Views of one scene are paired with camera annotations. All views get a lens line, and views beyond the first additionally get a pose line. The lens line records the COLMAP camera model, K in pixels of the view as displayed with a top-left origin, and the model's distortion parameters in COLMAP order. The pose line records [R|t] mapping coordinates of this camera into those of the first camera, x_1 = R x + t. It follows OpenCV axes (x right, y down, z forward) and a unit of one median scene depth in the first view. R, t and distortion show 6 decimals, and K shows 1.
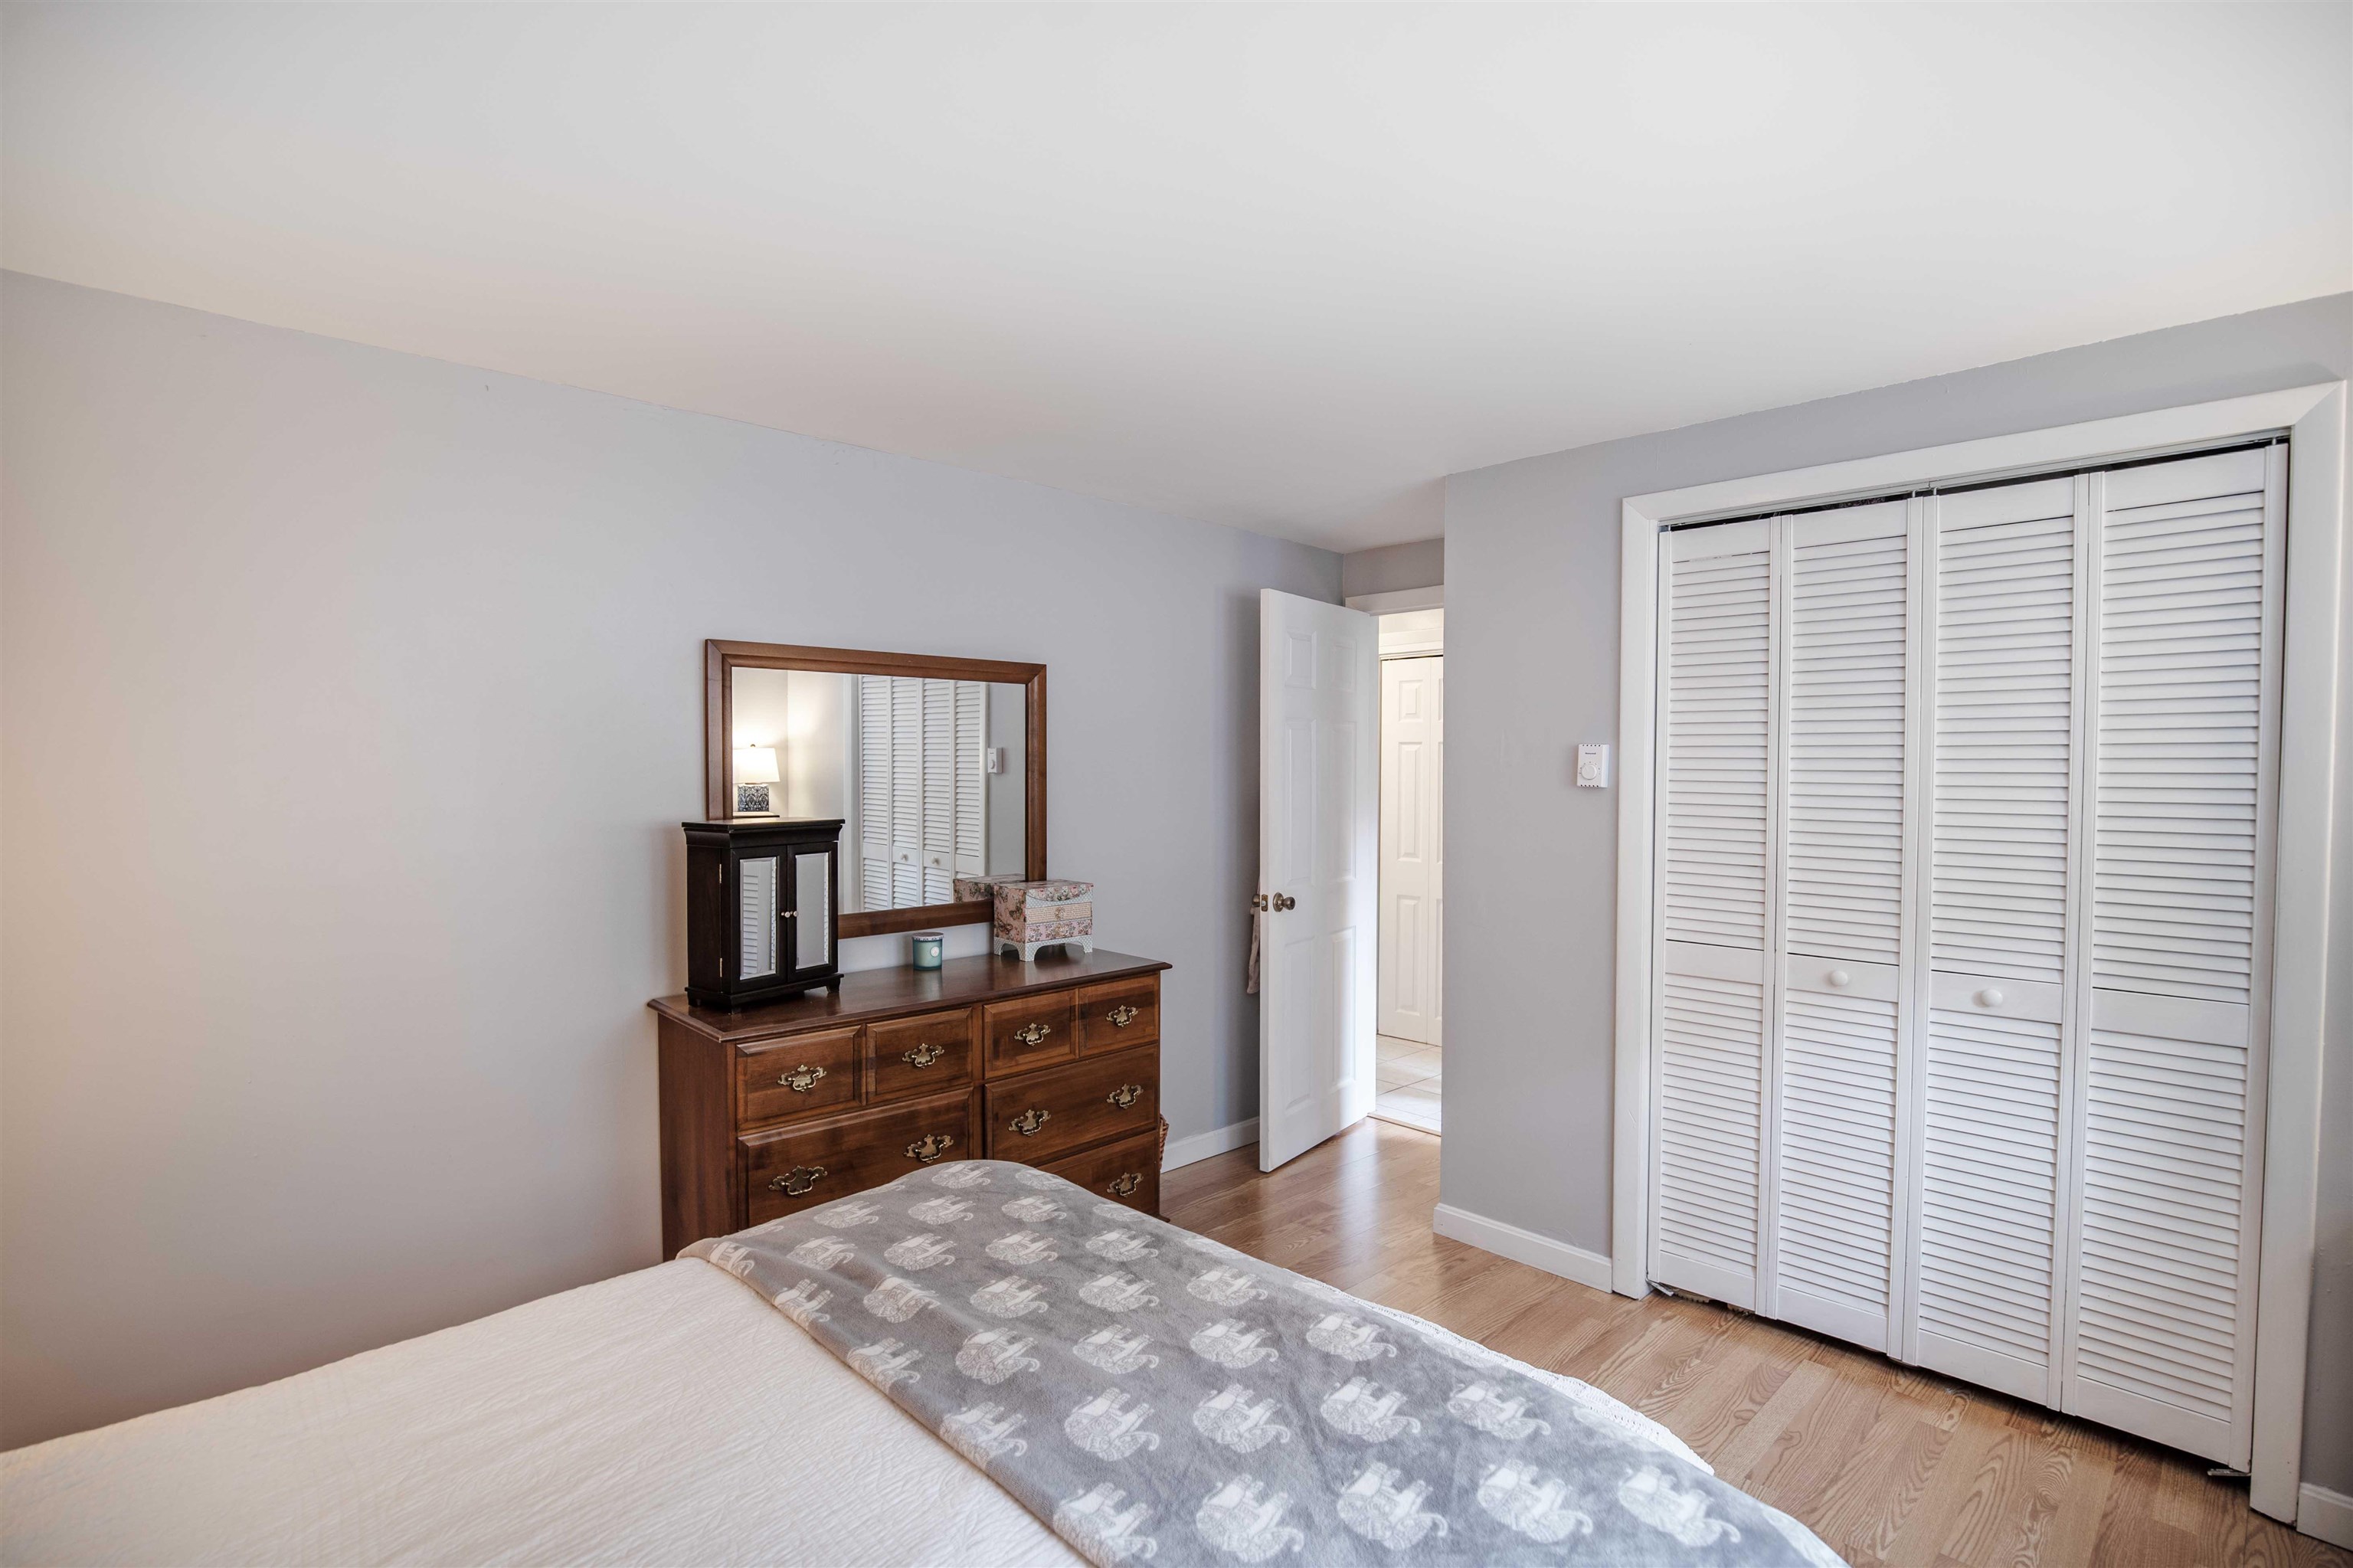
lens RADIAL K [[1082.2, 0, 1159.9], [0, 1082.2, 799.8], [0, 0, 1]] dist [-0.030277, 0.006810]
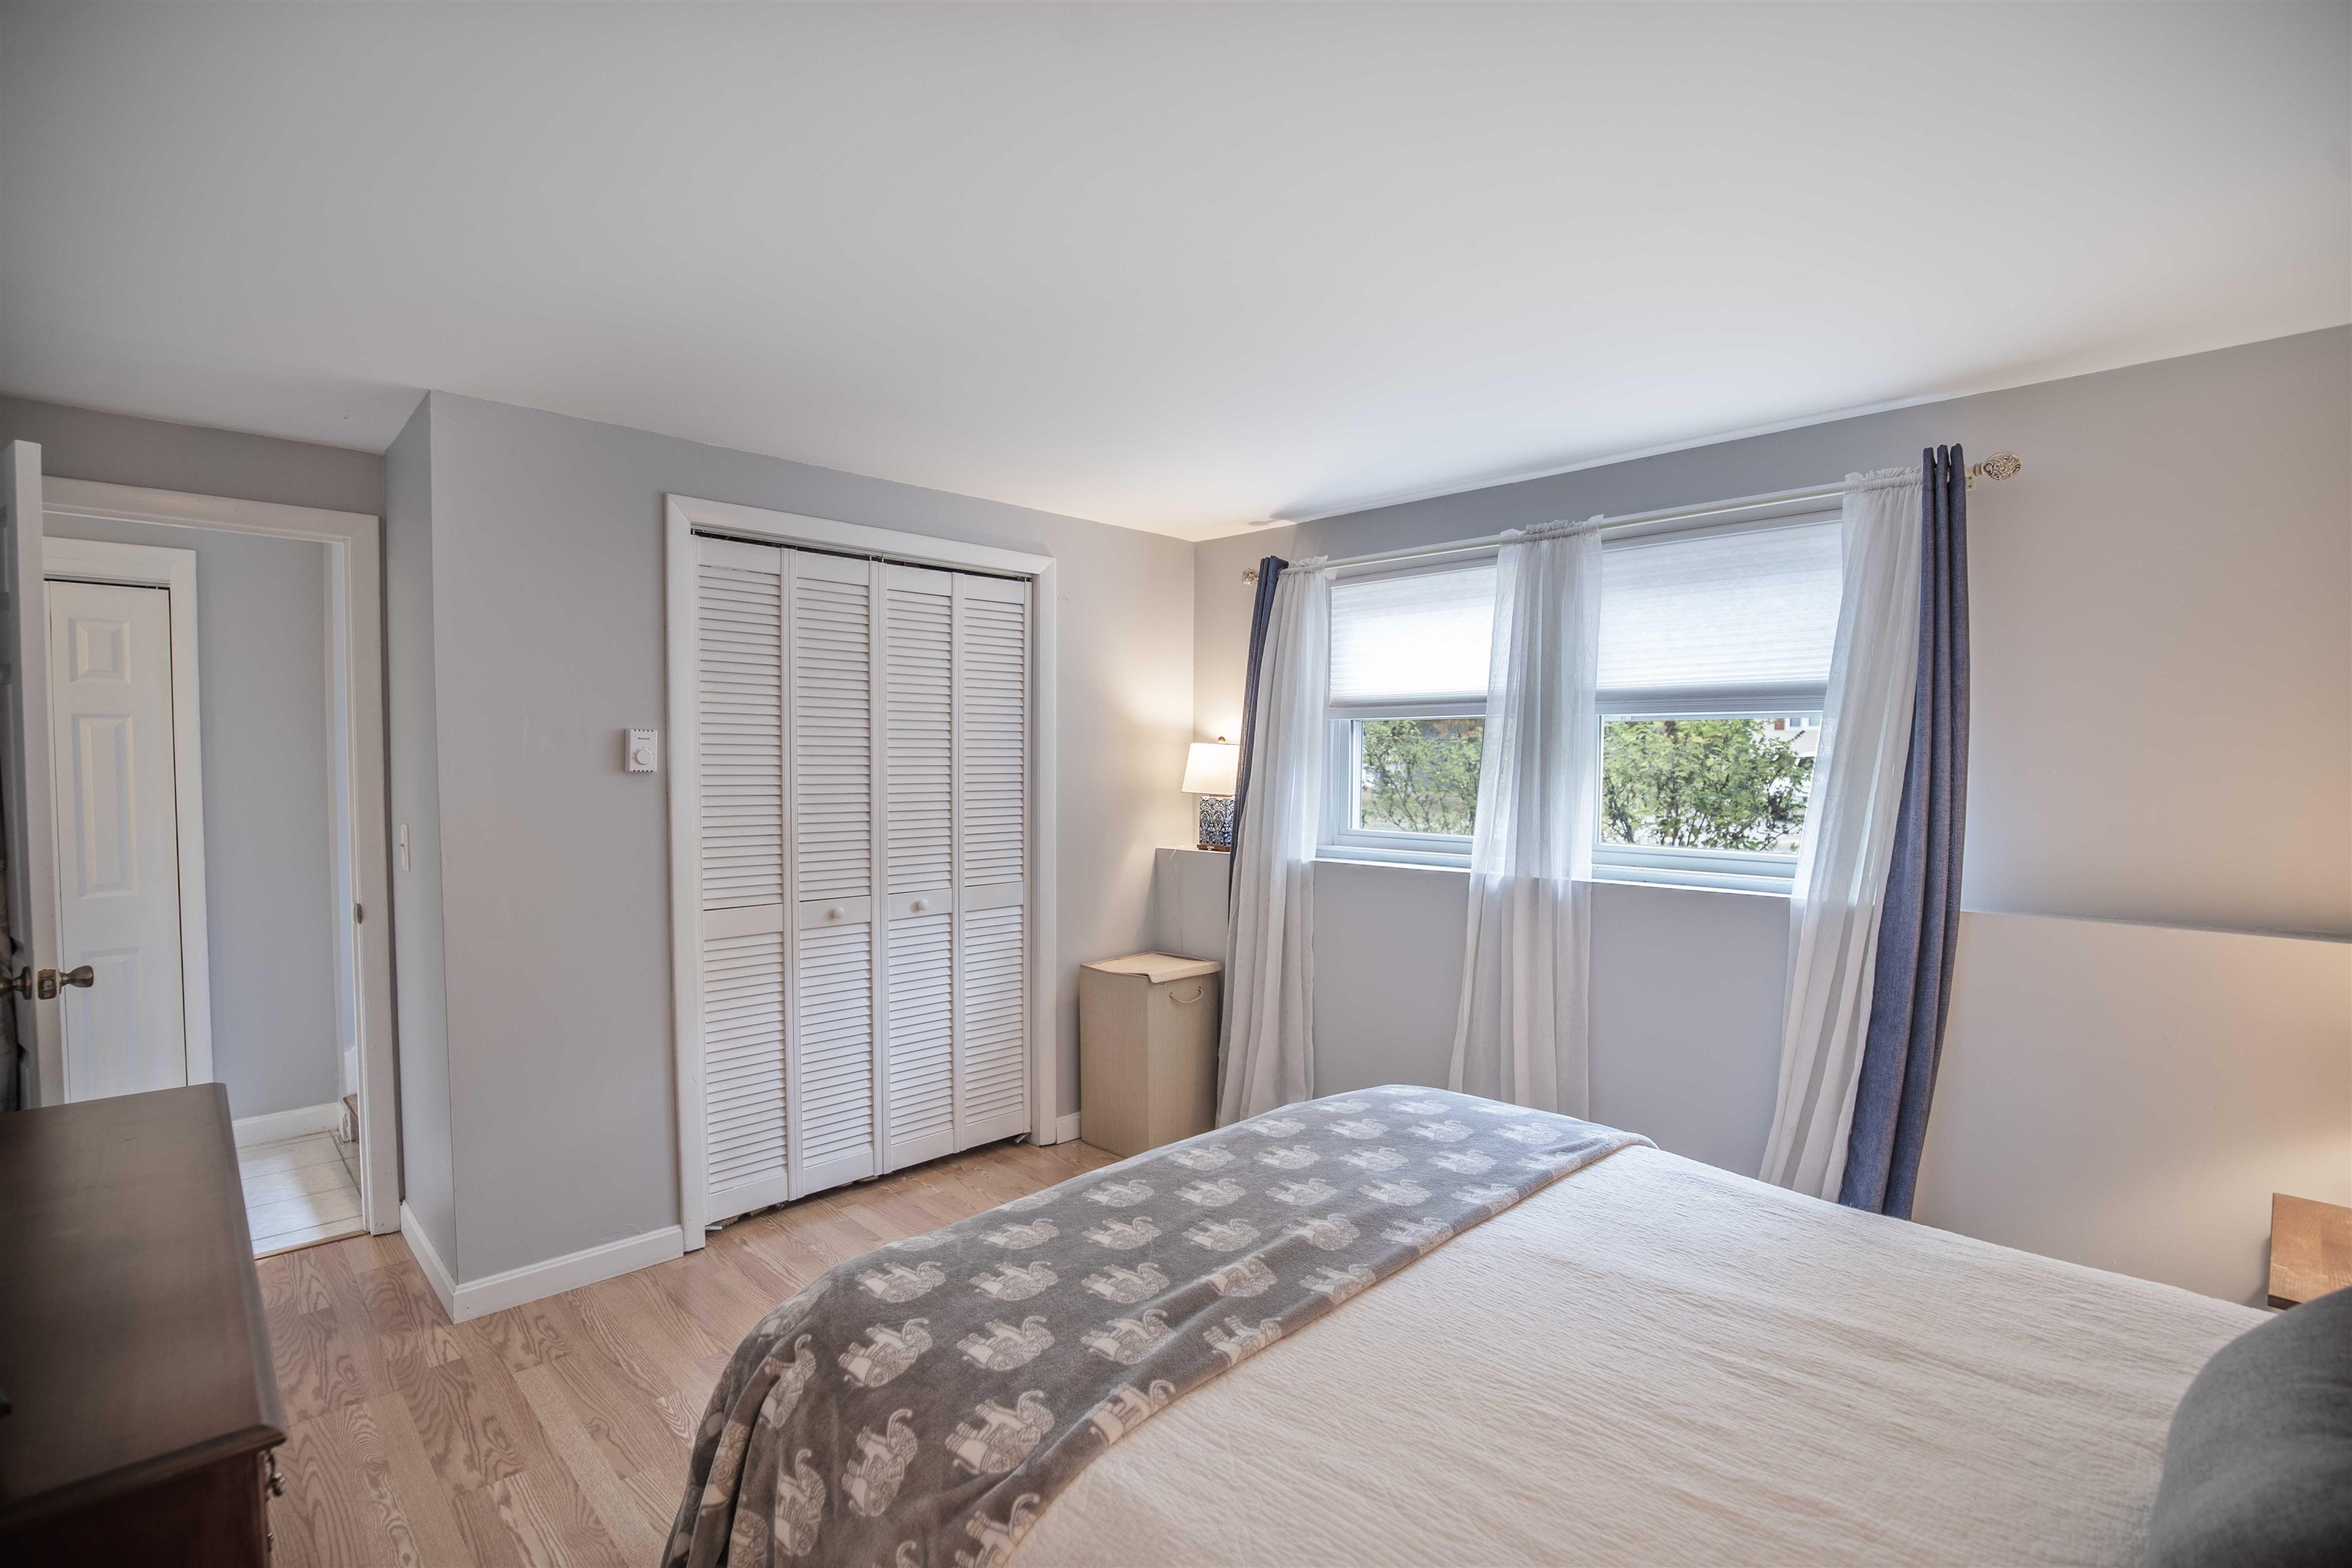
lens RADIAL K [[1081.7, 0, 1159.4], [0, 1081.7, 799.8], [0, 0, 1]] dist [-0.030277, 0.006810]
pose [[0.009248, -0.039281, 0.999185, -0.745575], [0.028653, 0.998828, 0.039002, -0.014291], [-0.999547, 0.028269, 0.010363, 0.636983]]
